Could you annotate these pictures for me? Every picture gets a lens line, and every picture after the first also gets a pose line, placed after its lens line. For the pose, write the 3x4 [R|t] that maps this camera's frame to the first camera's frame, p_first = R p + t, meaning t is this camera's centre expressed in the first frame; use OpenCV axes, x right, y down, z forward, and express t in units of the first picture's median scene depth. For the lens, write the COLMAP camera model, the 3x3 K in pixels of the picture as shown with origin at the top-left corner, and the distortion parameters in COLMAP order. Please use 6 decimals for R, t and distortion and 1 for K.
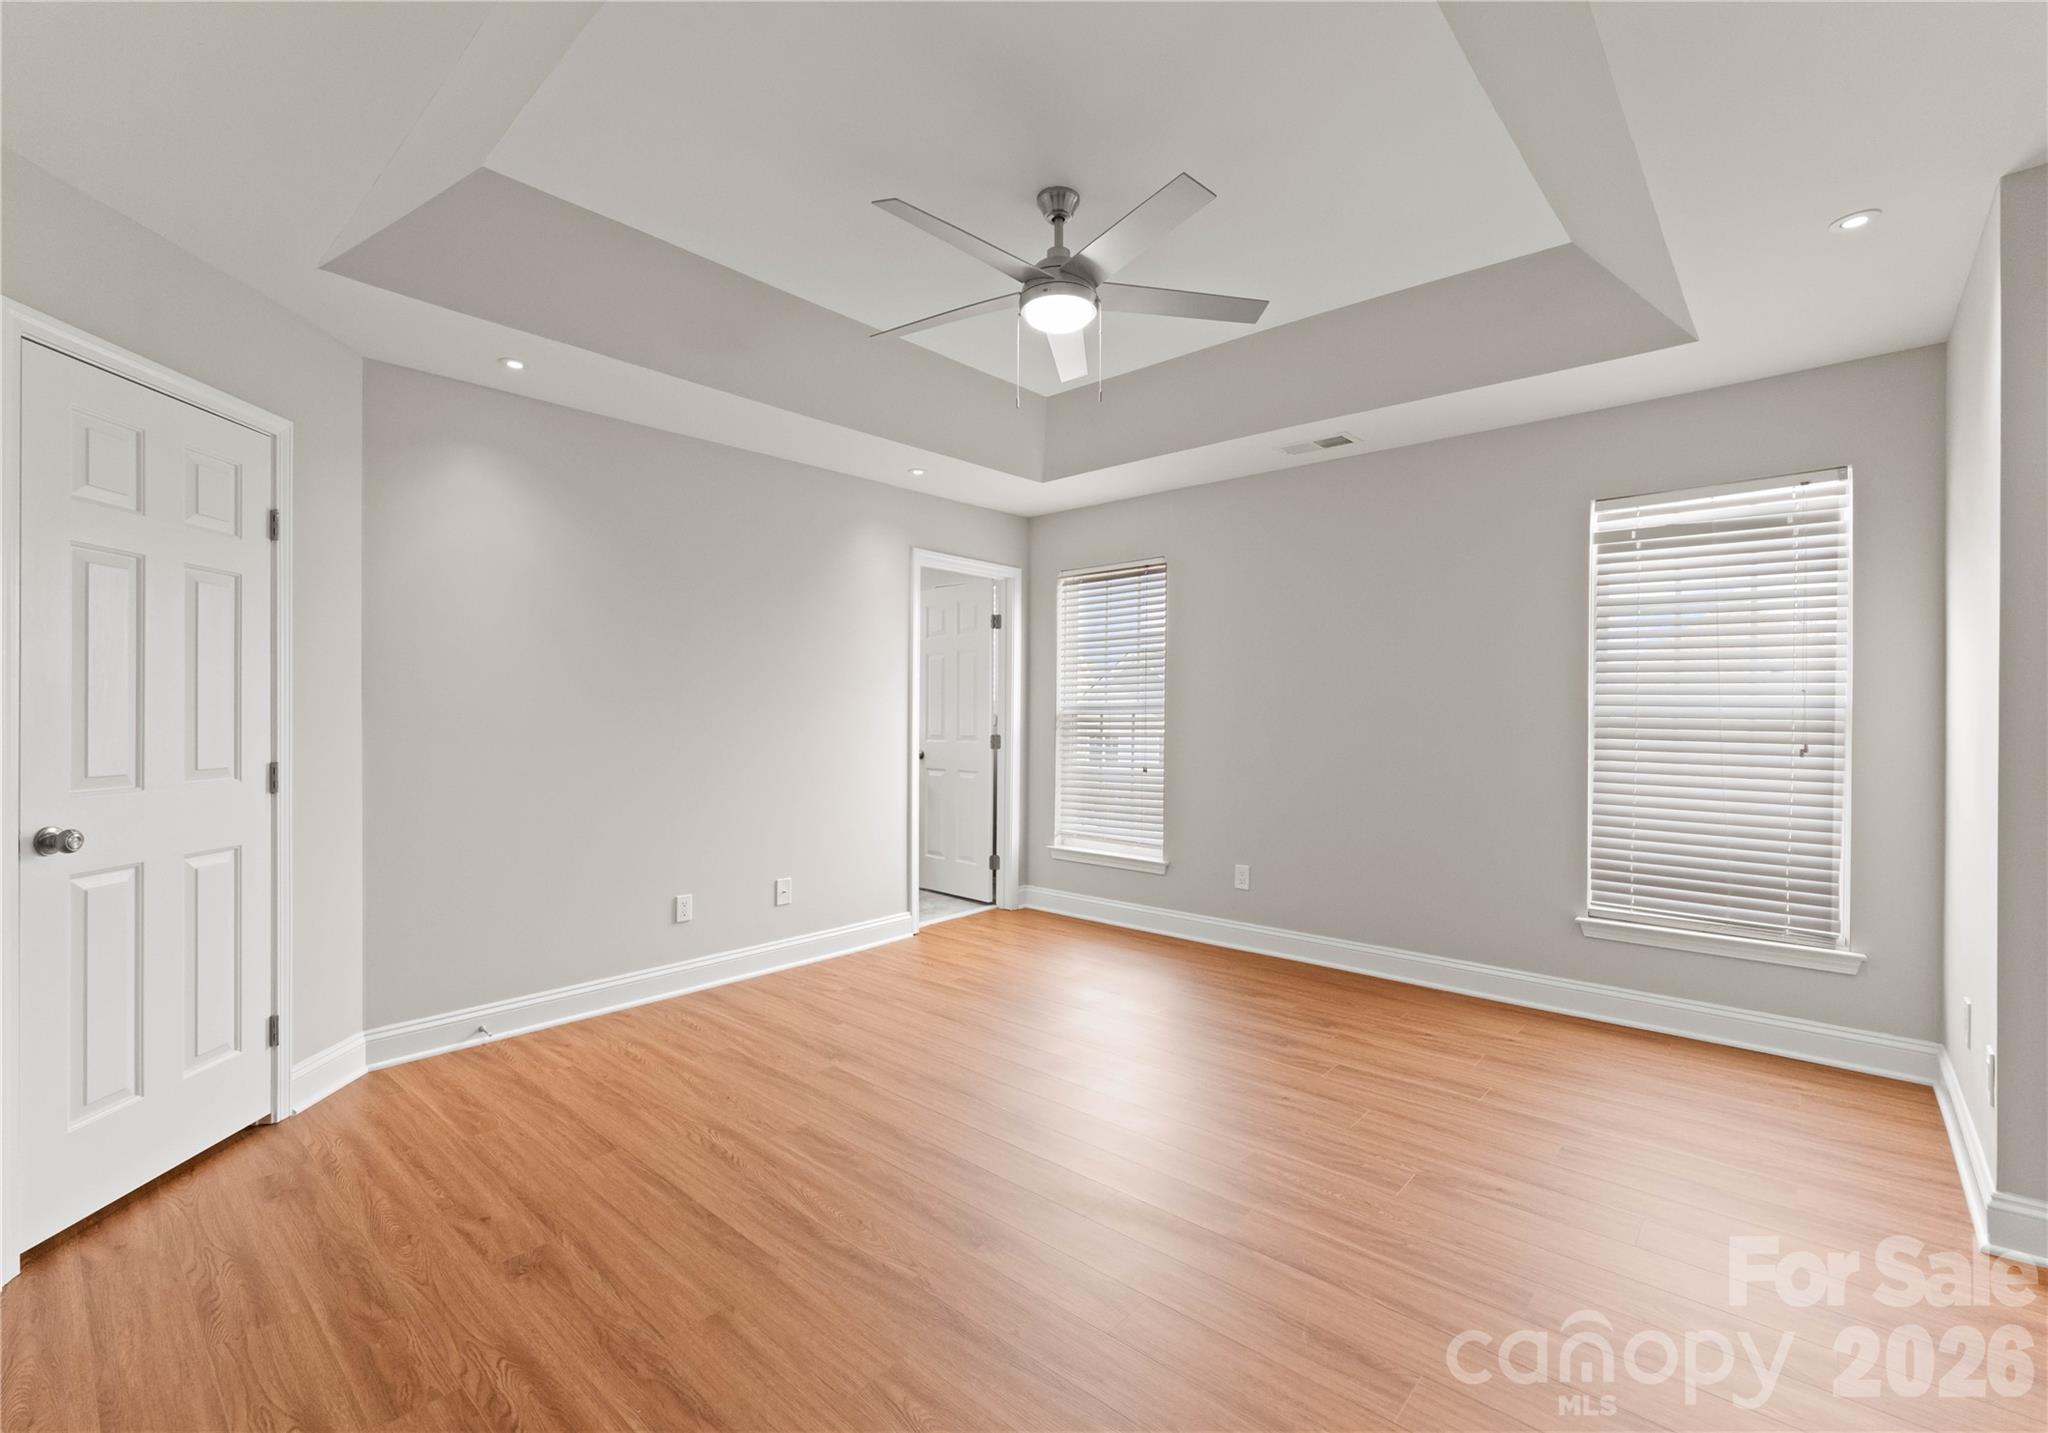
lens RADIAL K [[883.9, 0, 1021.4], [0, 883.9, 718.9], [0, 0, 1]] dist [0.000899, 0.000036]
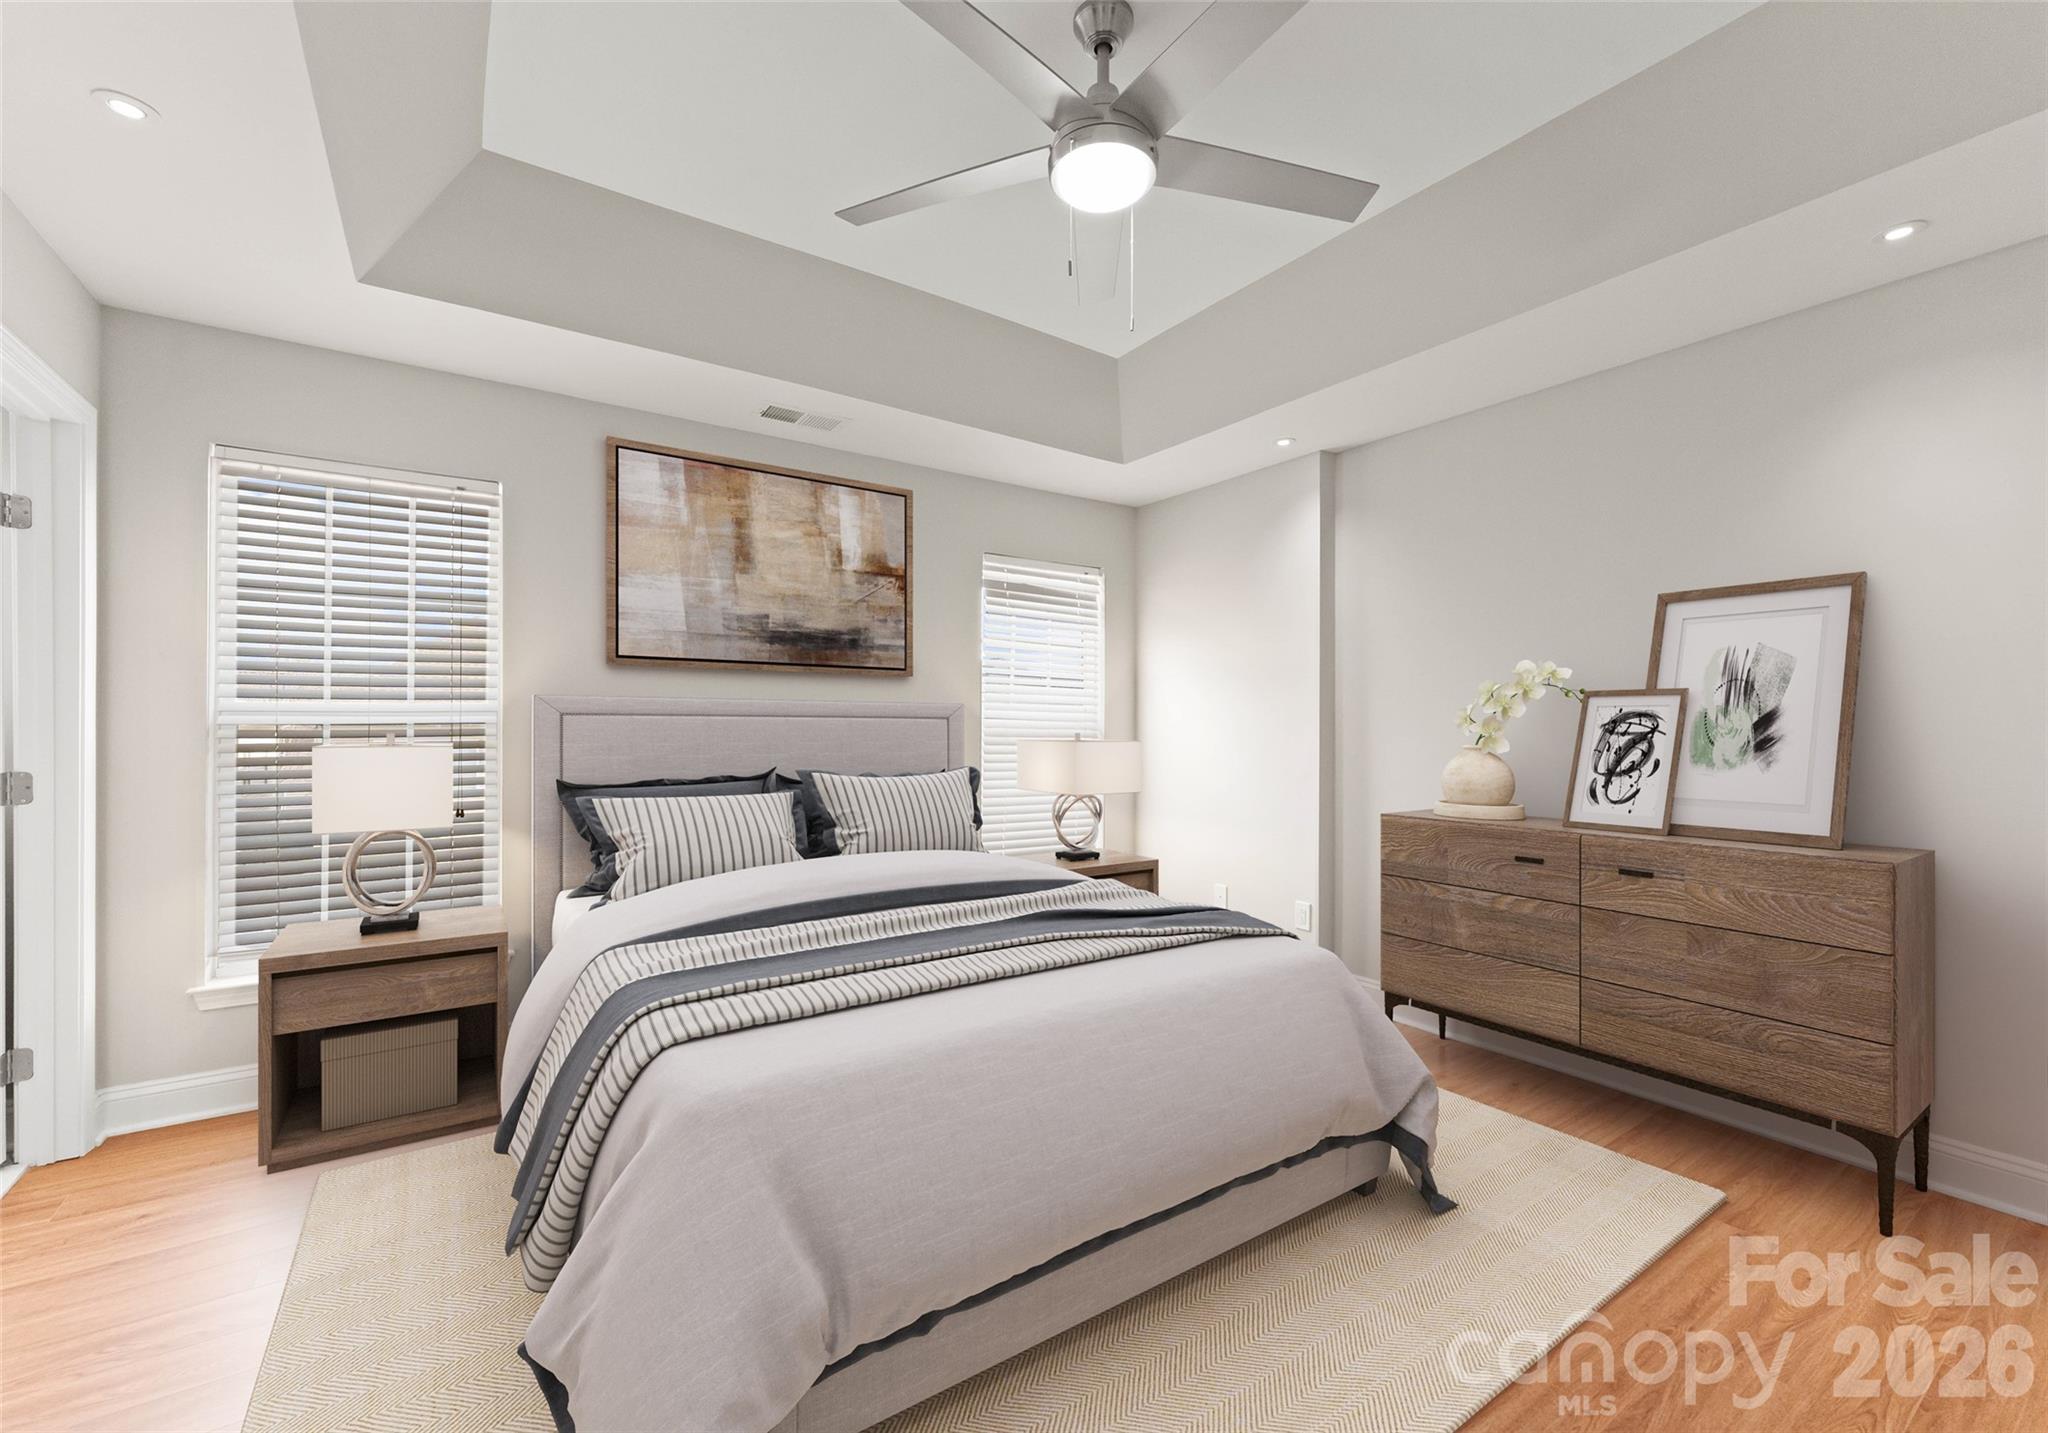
lens RADIAL K [[859.2, 0, 1027.5], [0, 859.2, 730.3], [0, 0, 1]] dist [0.002401, 0.000196]
pose [[0.242092, -0.006137, 0.970234, -0.510317], [0.000594, 0.999981, 0.006177, -0.006606], [-0.970253, -0.000919, 0.242091, 0.665270]]
